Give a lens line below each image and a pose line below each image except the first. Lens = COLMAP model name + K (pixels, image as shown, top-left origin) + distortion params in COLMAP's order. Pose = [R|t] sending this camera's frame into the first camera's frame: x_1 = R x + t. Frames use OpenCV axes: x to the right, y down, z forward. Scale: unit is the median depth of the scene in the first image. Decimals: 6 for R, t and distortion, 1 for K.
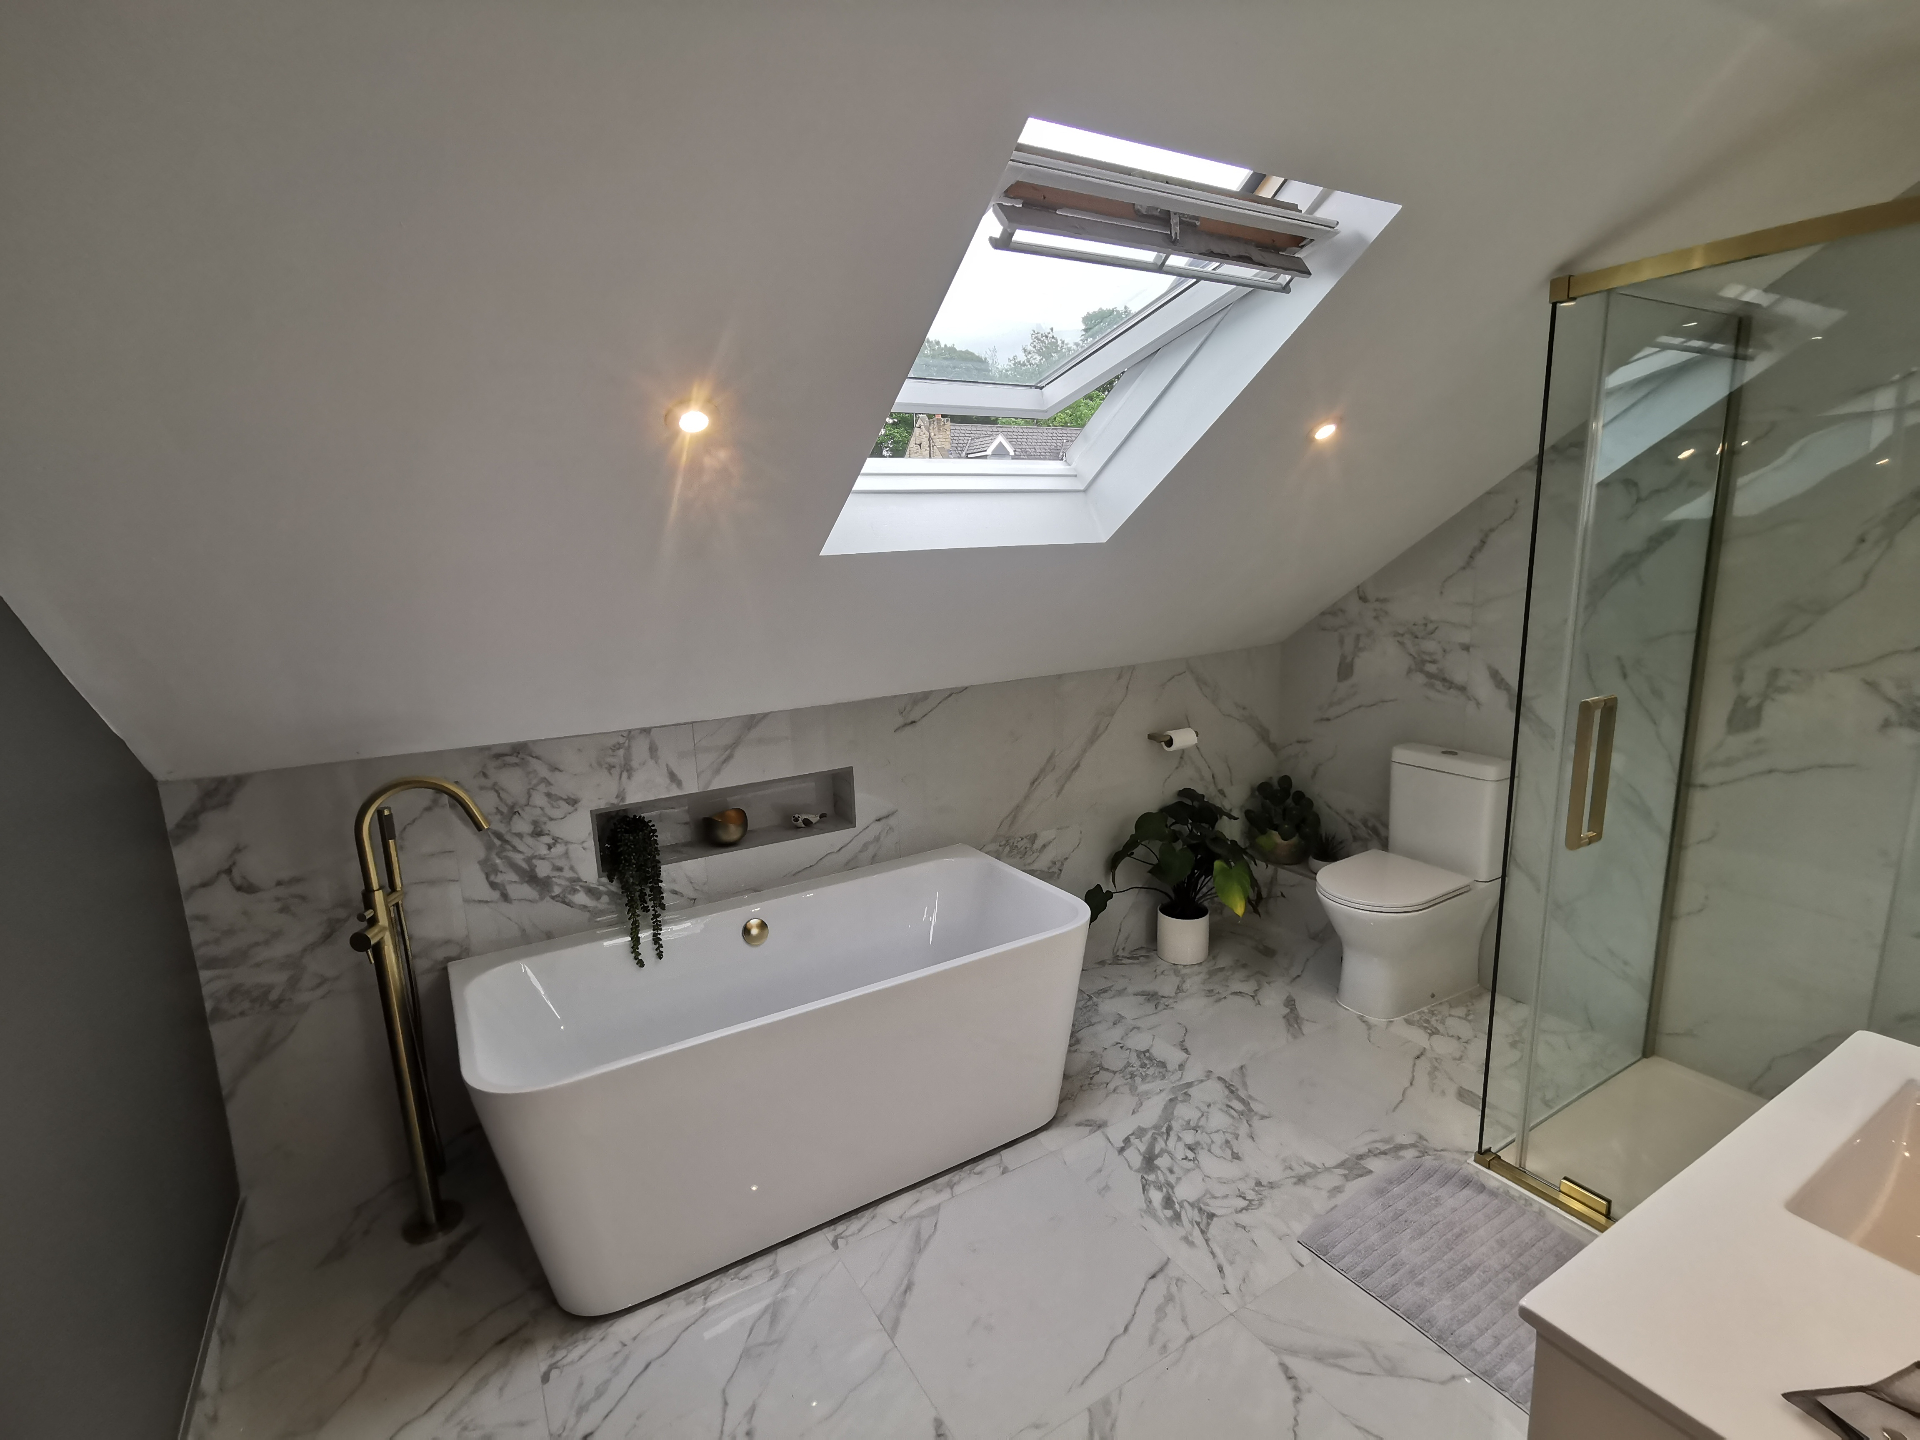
lens RADIAL K [[920.5, 0, 957.0], [0, 920.5, 730.8], [0, 0, 1]] dist [-0.056823, 0.063592]
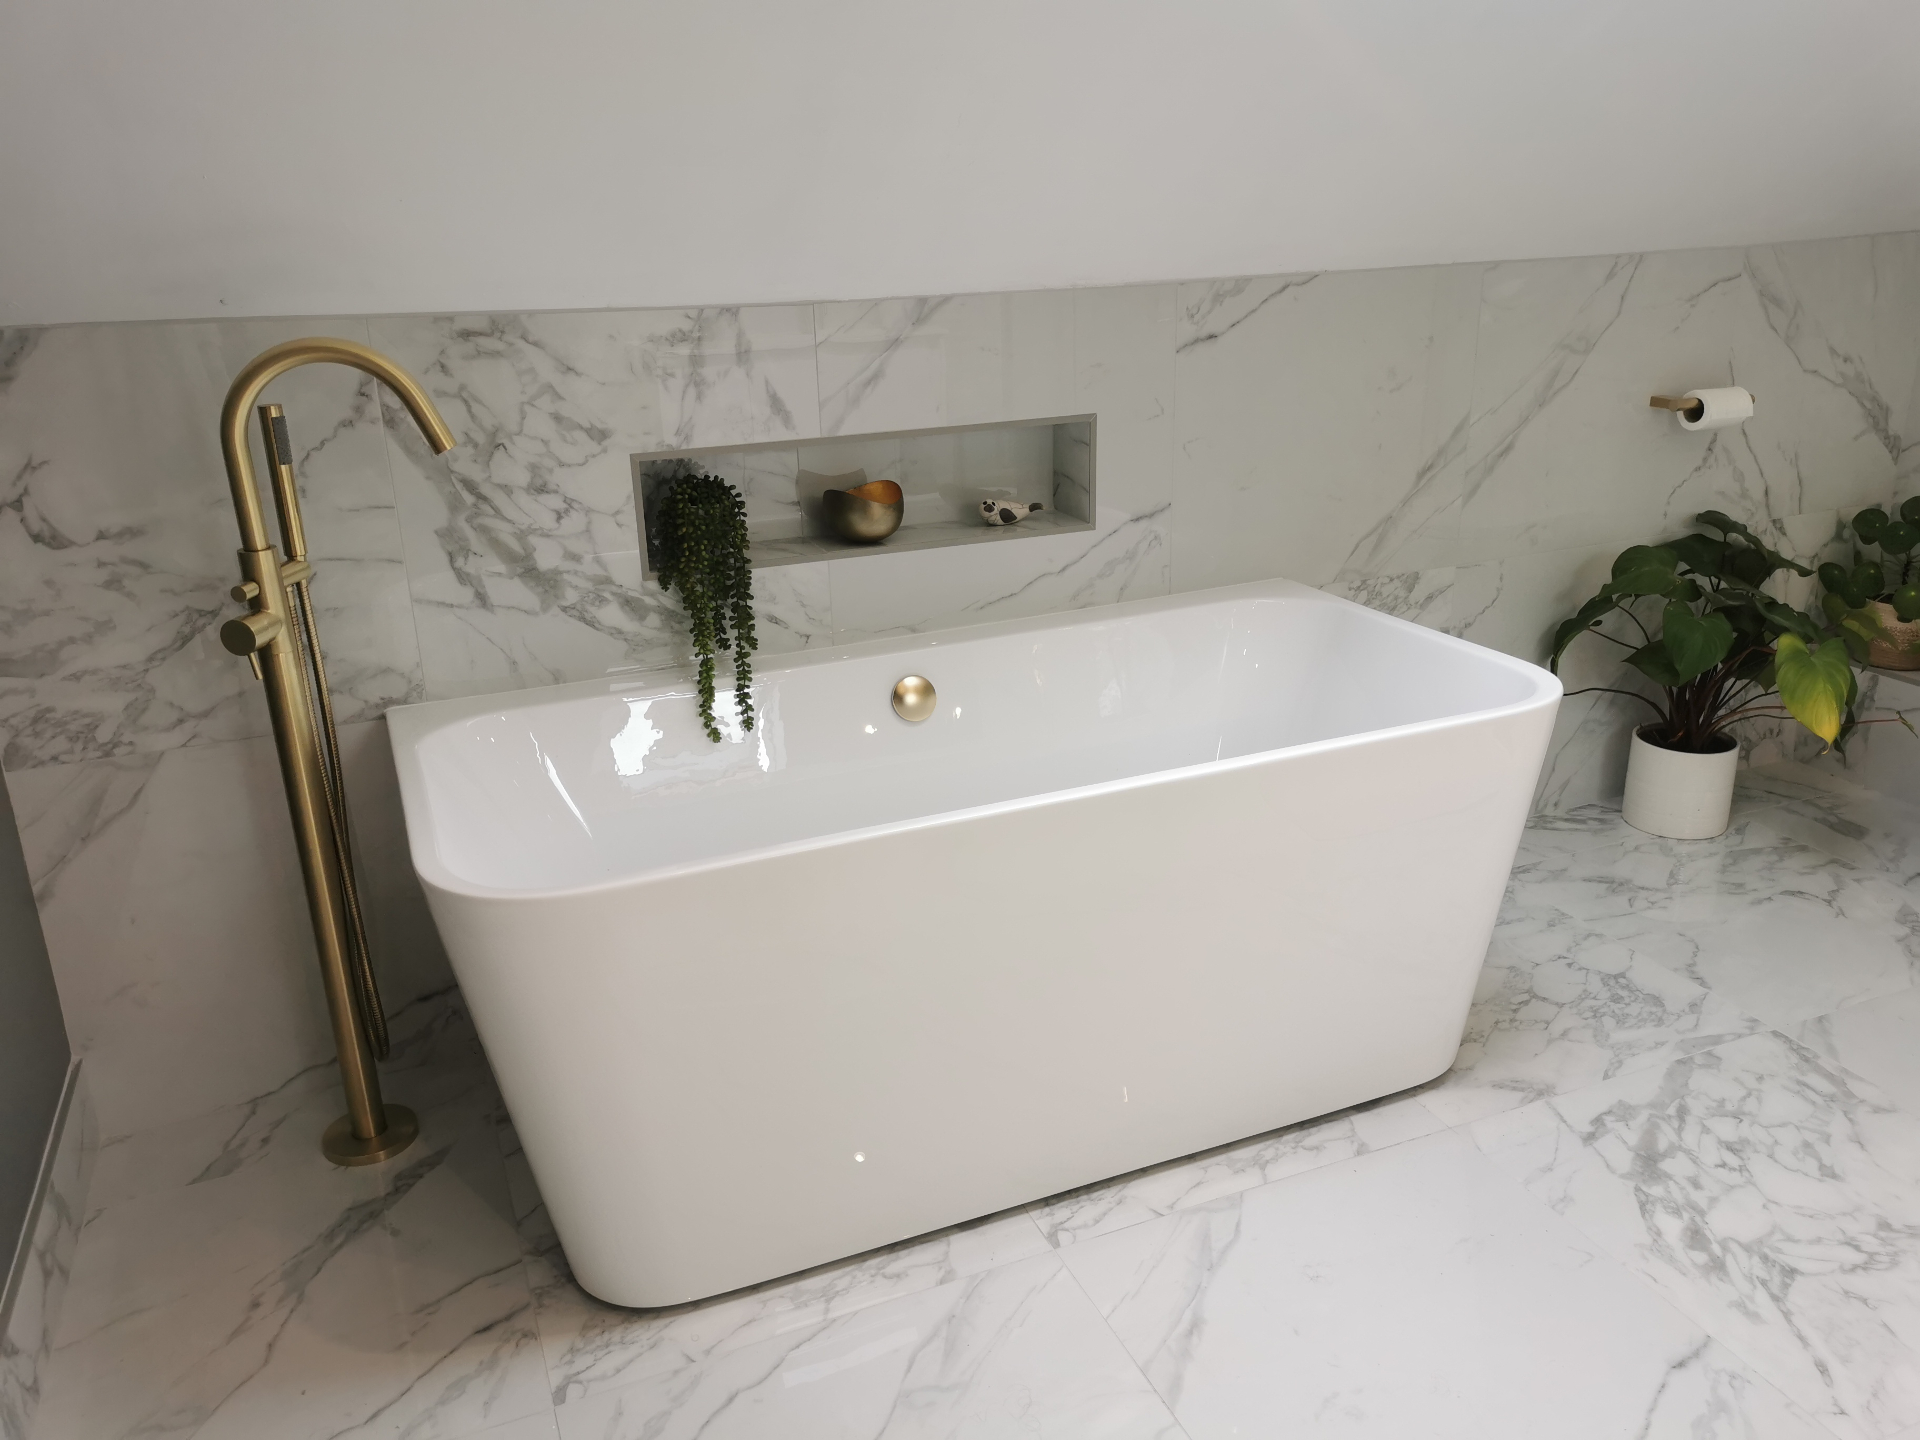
lens RADIAL K [[1463.6, 0, 949.1], [0, 1463.6, 722.1], [0, 0, 1]] dist [0.058869, -0.051503]
pose [[0.988386, 0.056865, -0.140923, -0.076947], [-0.036625, 0.989151, 0.142264, 0.113090], [0.147484, -0.135451, 0.979746, 0.137885]]
